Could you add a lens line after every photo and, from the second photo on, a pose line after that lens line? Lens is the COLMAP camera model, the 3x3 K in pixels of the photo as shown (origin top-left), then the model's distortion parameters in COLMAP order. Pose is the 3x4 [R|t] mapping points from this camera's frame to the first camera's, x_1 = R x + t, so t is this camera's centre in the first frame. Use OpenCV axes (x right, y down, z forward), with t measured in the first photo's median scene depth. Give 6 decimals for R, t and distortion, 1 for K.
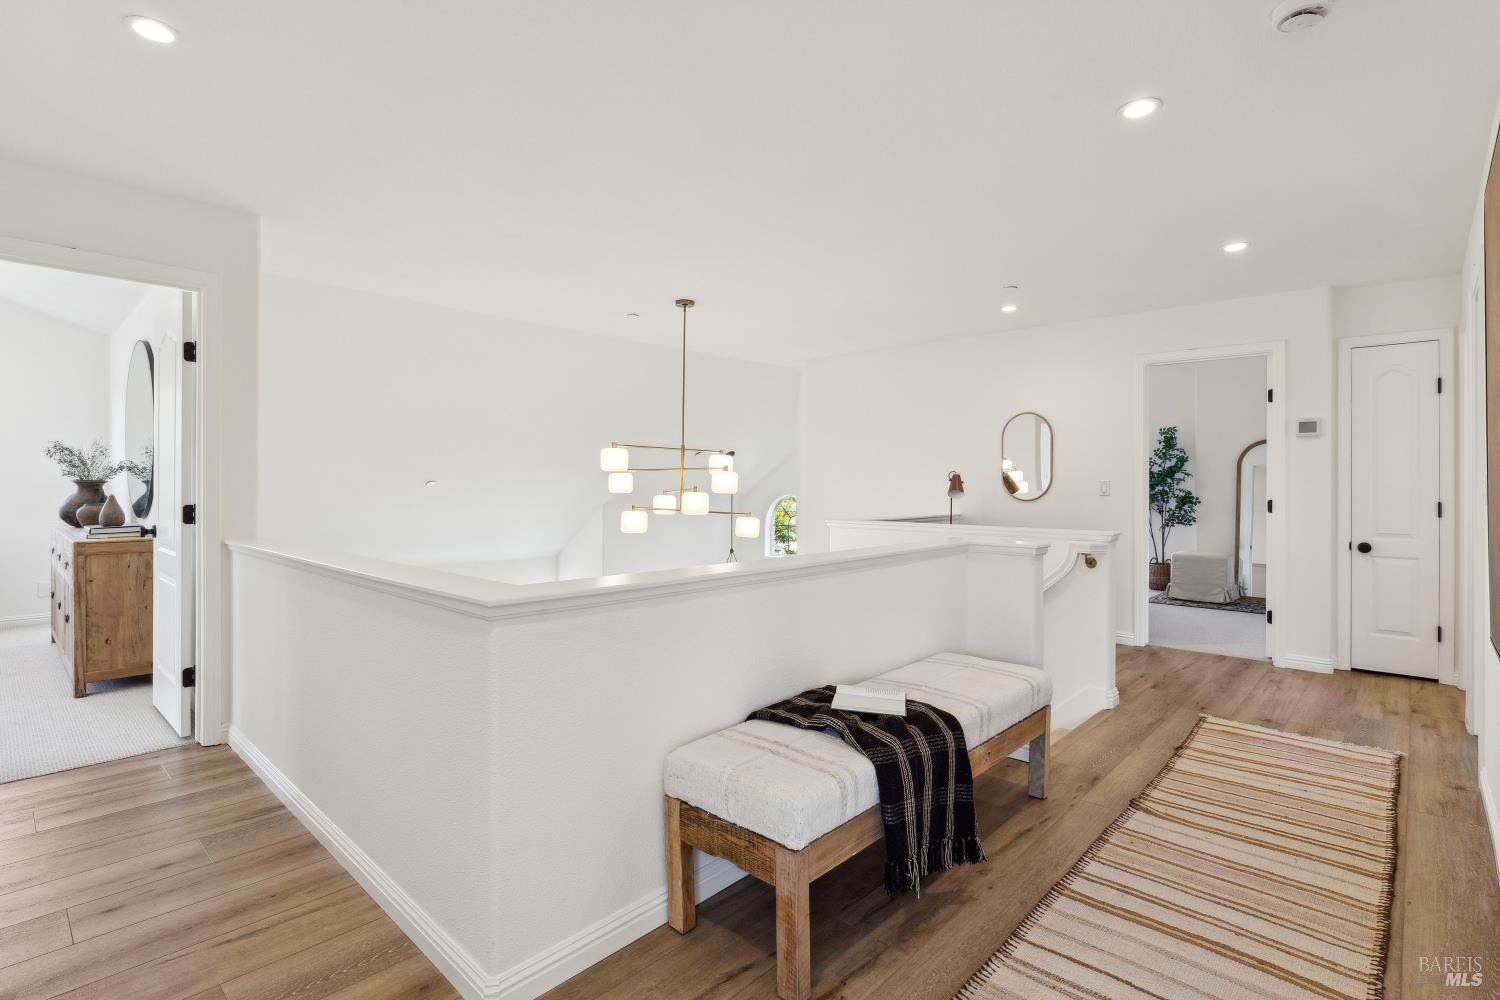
lens RADIAL K [[724.4, 0, 728.8], [0, 724.4, 476.9], [0, 0, 1]] dist [0.000346, -0.000125]
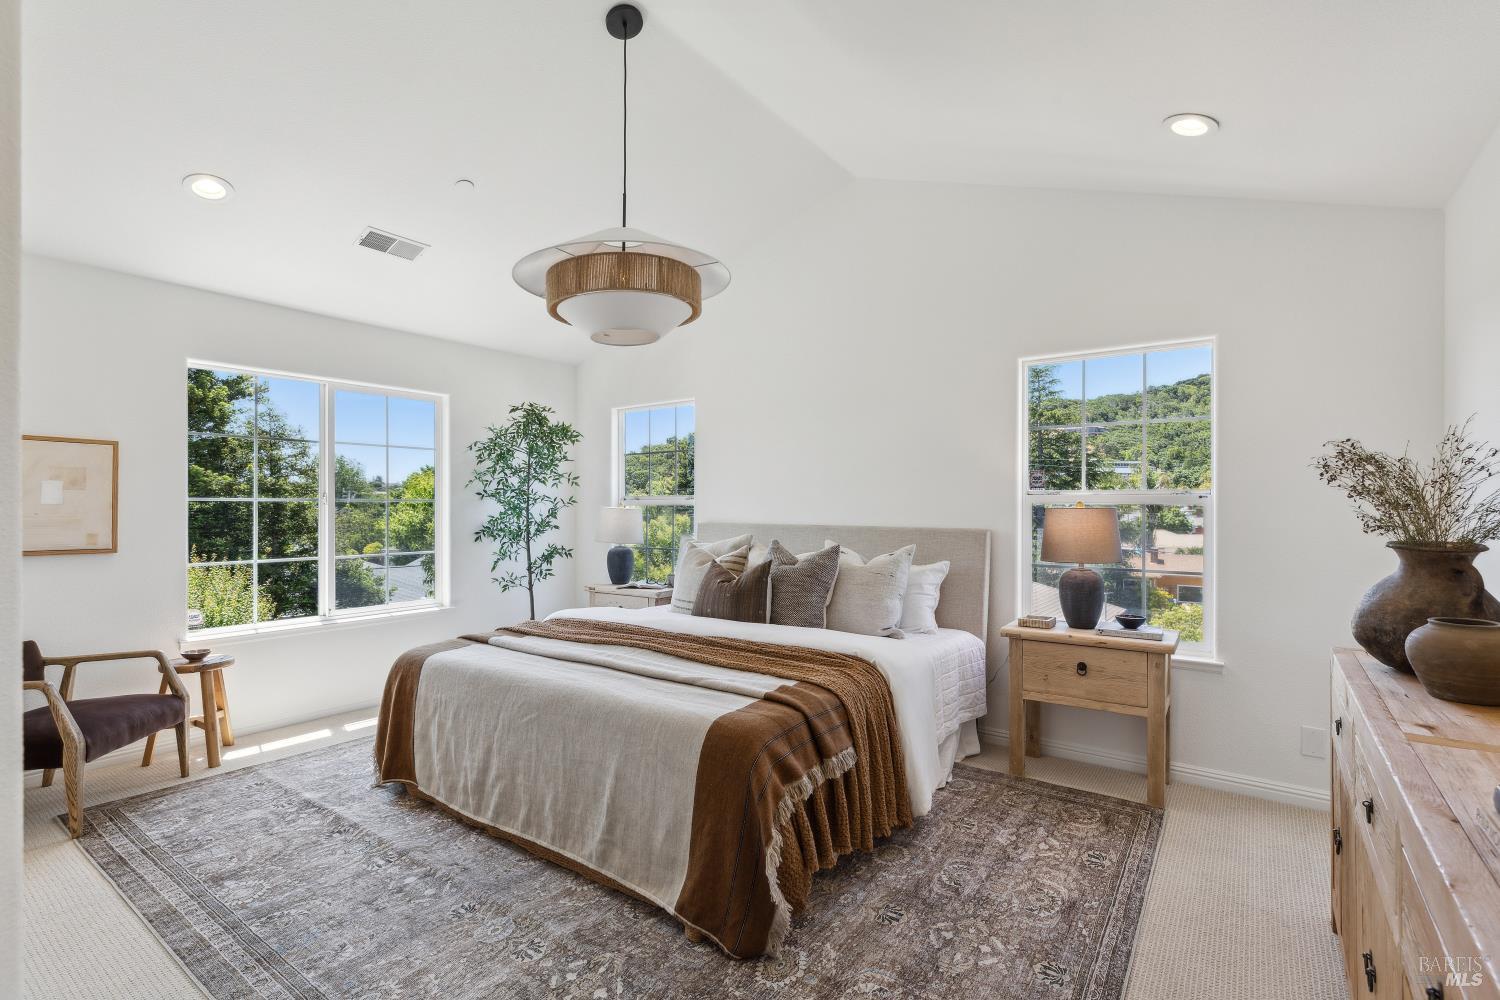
lens RADIAL K [[697.8, 0, 747.5], [0, 697.8, 499.9], [0, 0, 1]] dist [0.002572, 0.000344]
pose [[0.137998, -0.017899, -0.990271, -0.606675], [0.005625, 0.999835, -0.017288, -0.012878], [0.990417, -0.003184, 0.138076, 0.636815]]
